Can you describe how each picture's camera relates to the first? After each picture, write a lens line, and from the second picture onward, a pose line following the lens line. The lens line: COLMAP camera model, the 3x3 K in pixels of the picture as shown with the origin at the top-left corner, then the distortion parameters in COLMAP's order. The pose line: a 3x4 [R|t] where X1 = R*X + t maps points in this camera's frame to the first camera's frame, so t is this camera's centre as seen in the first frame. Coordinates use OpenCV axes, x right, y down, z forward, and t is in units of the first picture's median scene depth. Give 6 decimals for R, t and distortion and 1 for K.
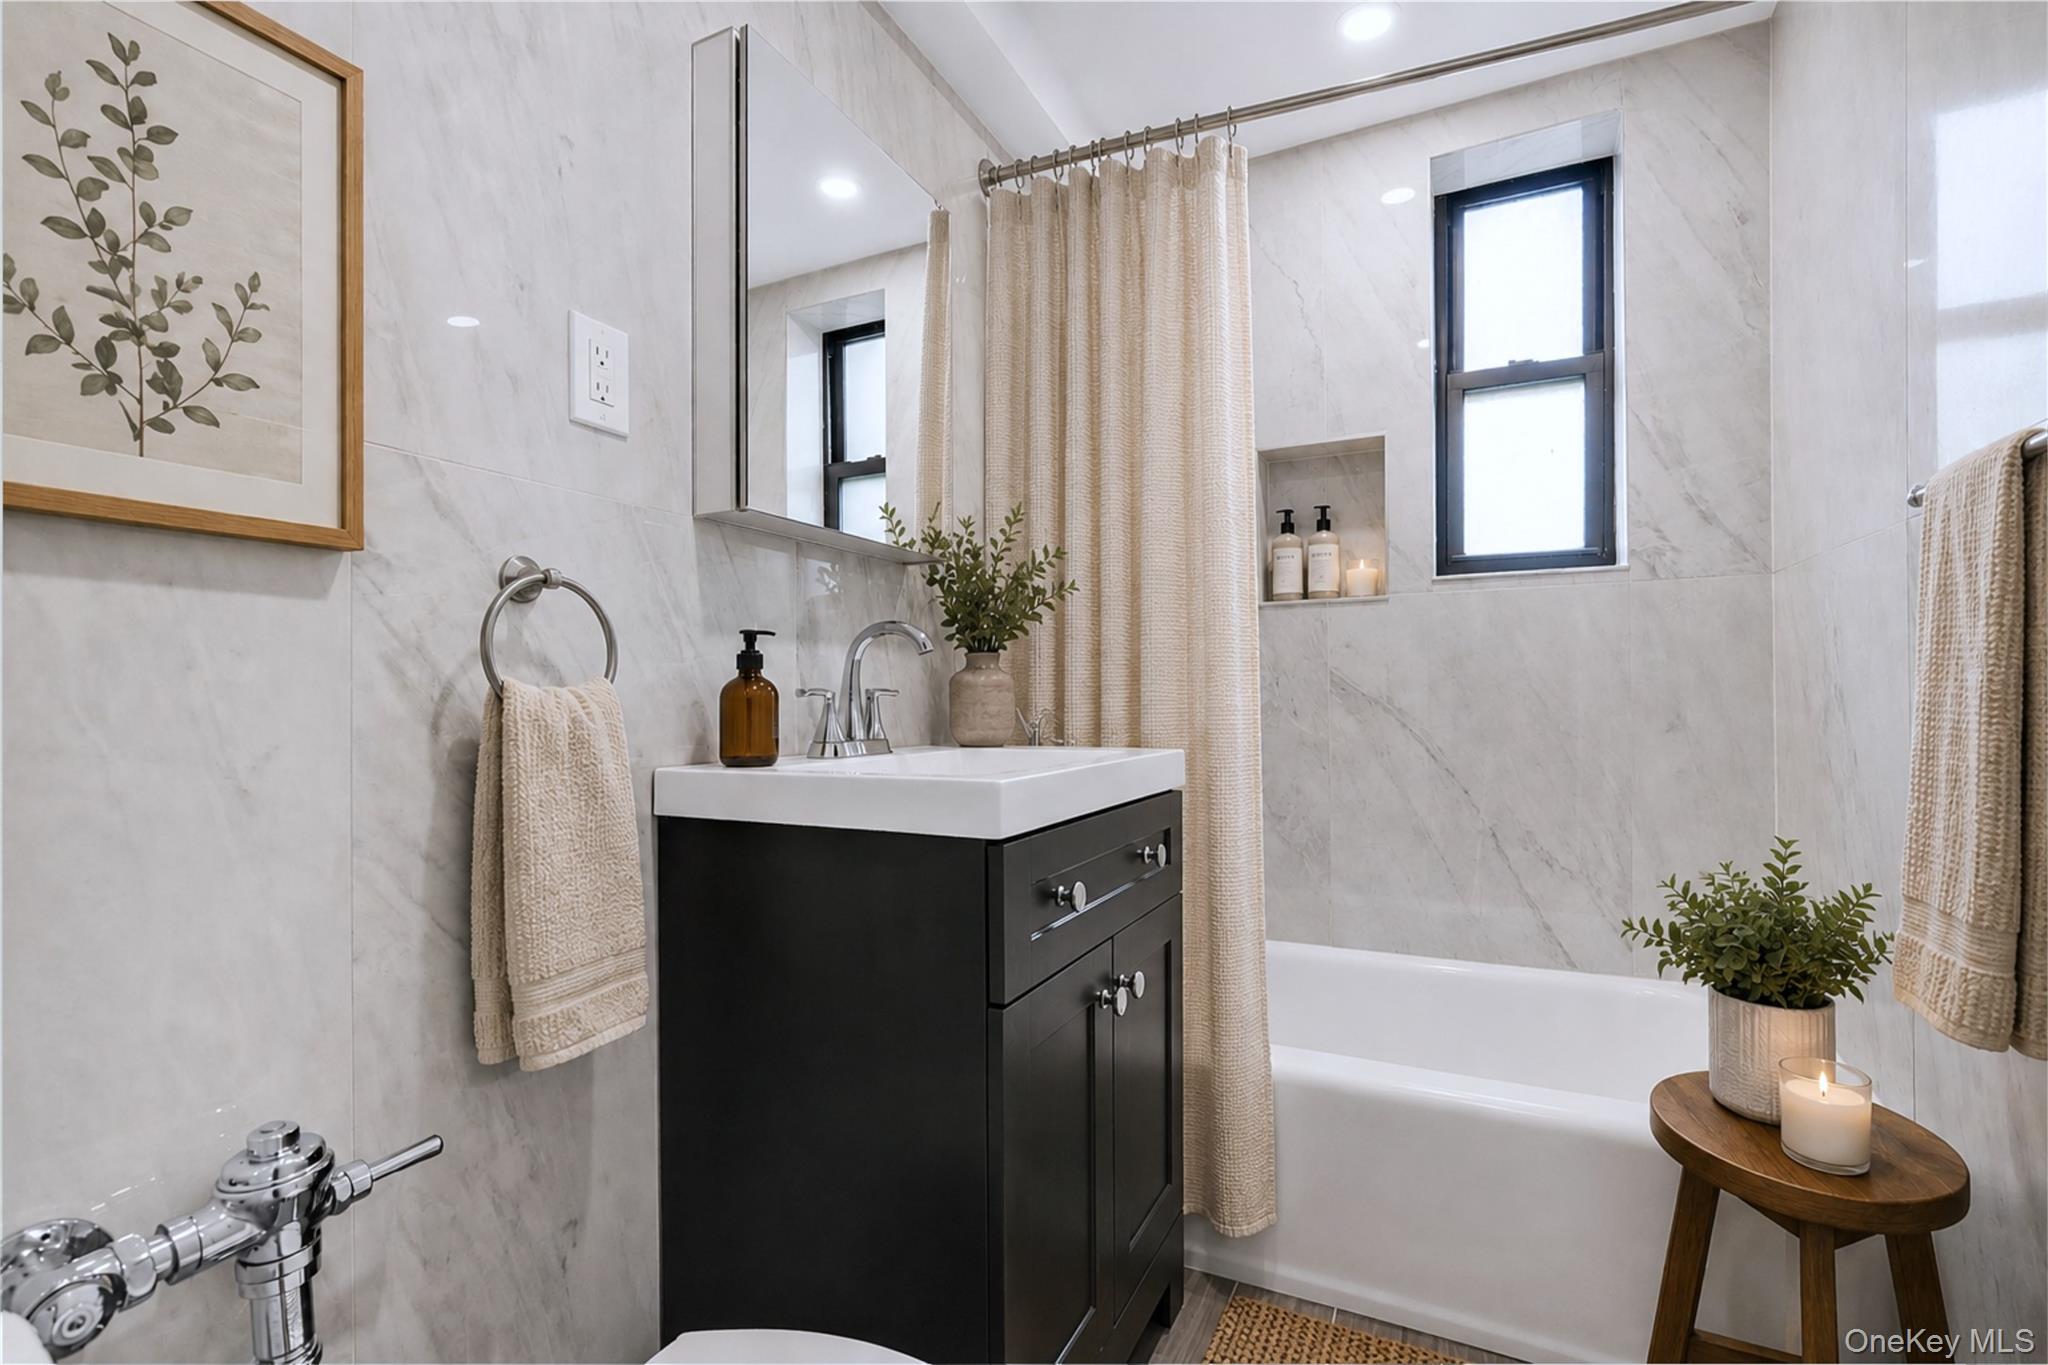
lens RADIAL K [[911.9, 0, 1024.0], [0, 911.9, 682.5], [0, 0, 1]] dist [-0.010655, 0.009319]
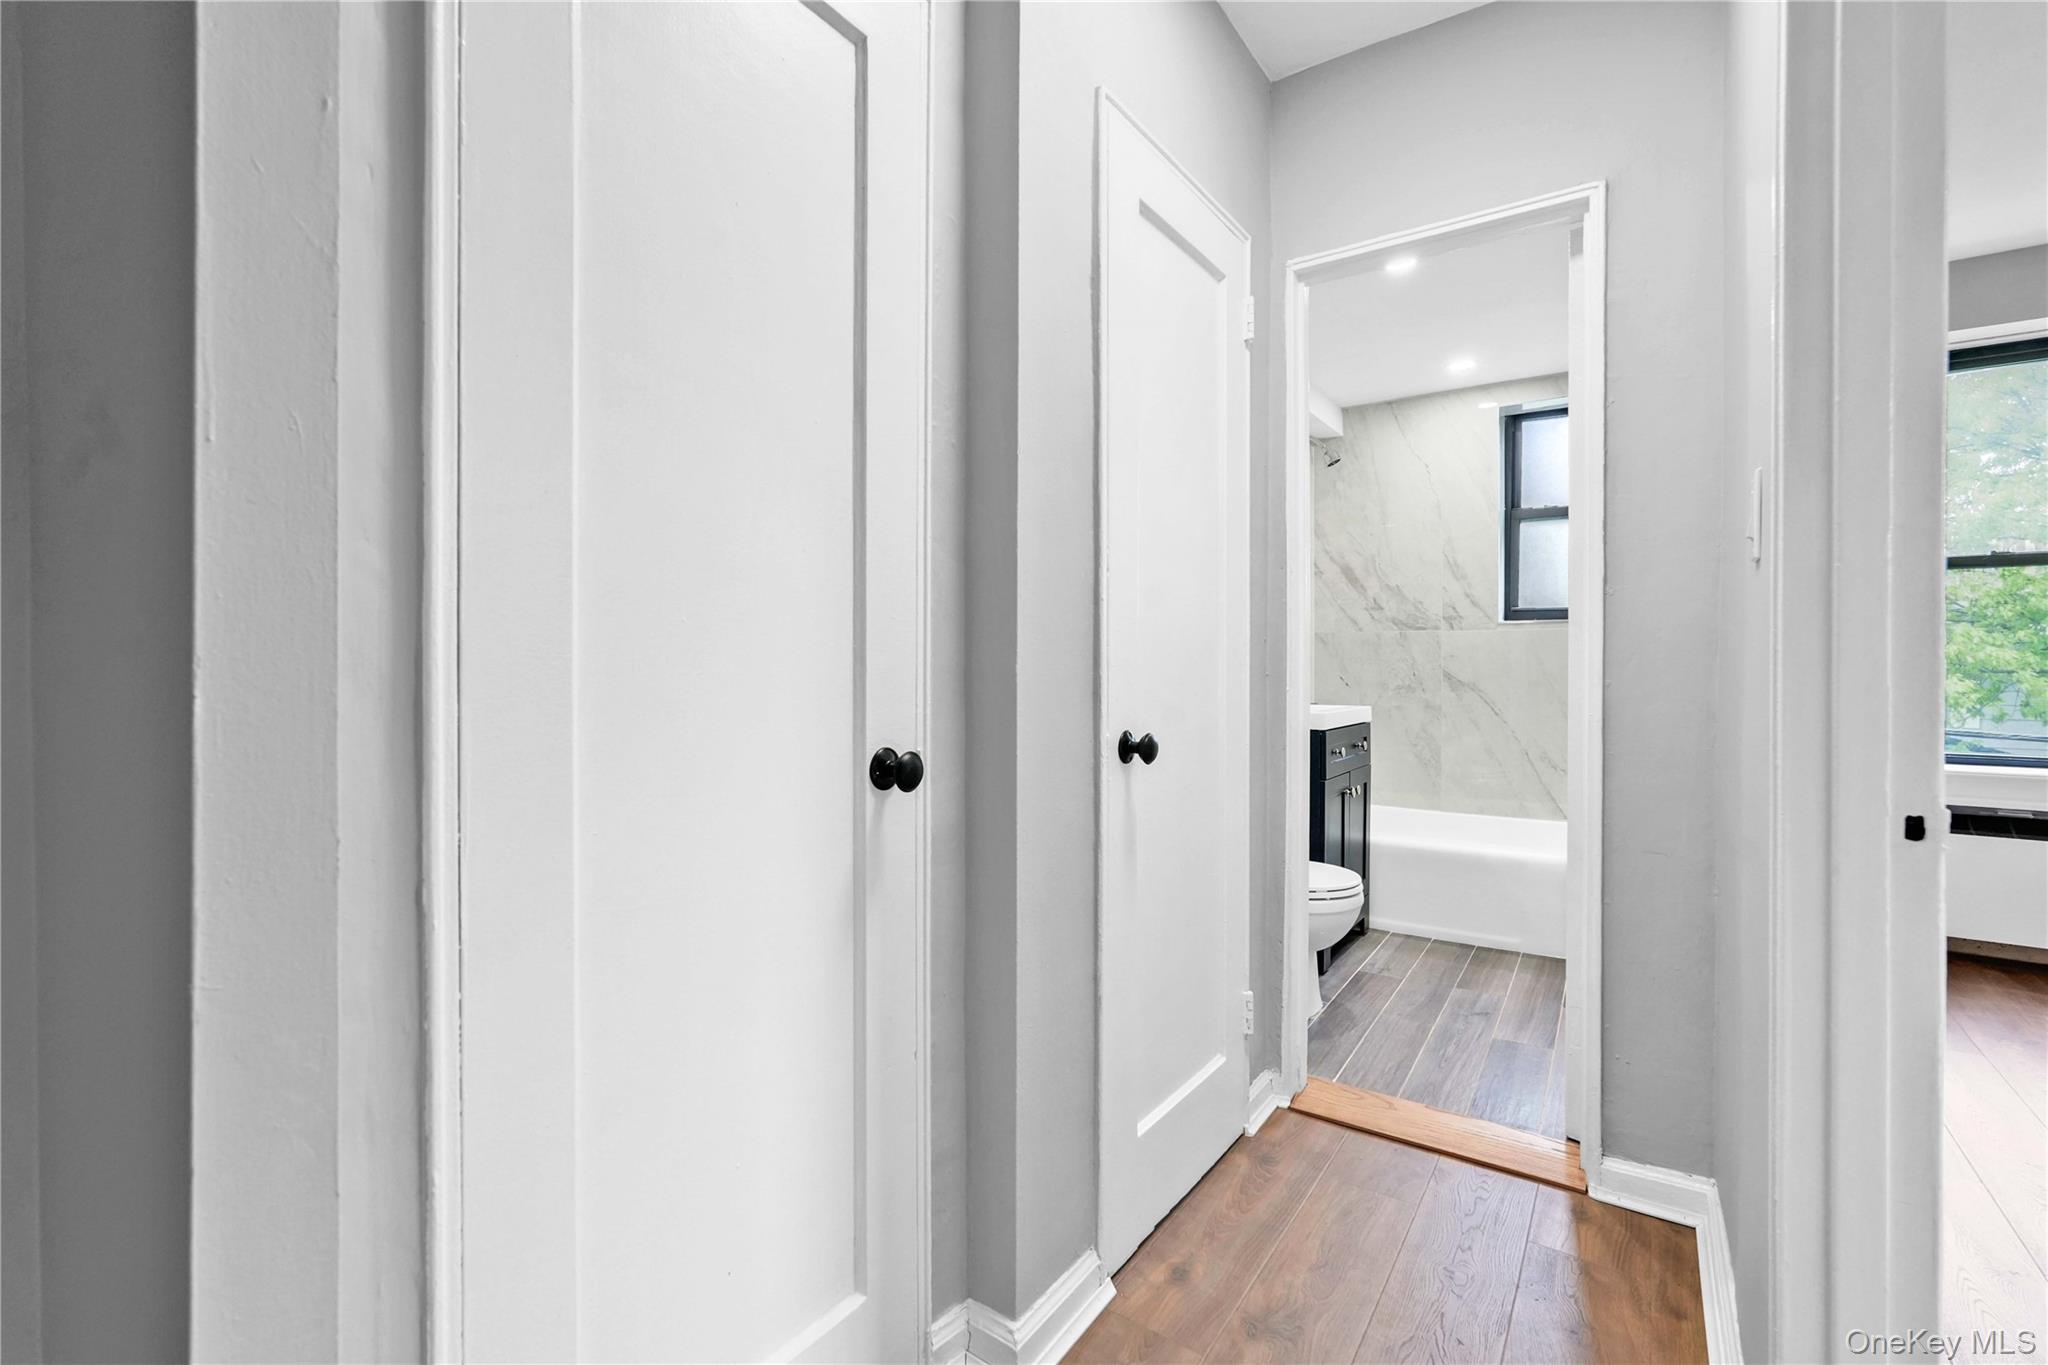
lens RADIAL K [[912.6, 0, 1021.9], [0, 912.6, 677.5], [0, 0, 1]] dist [-0.014667, 0.009446]
pose [[0.990395, 0.007543, -0.138060, -0.316174], [-0.003962, 0.999649, 0.026198, -0.047968], [0.138209, -0.025399, 0.990077, -1.168964]]
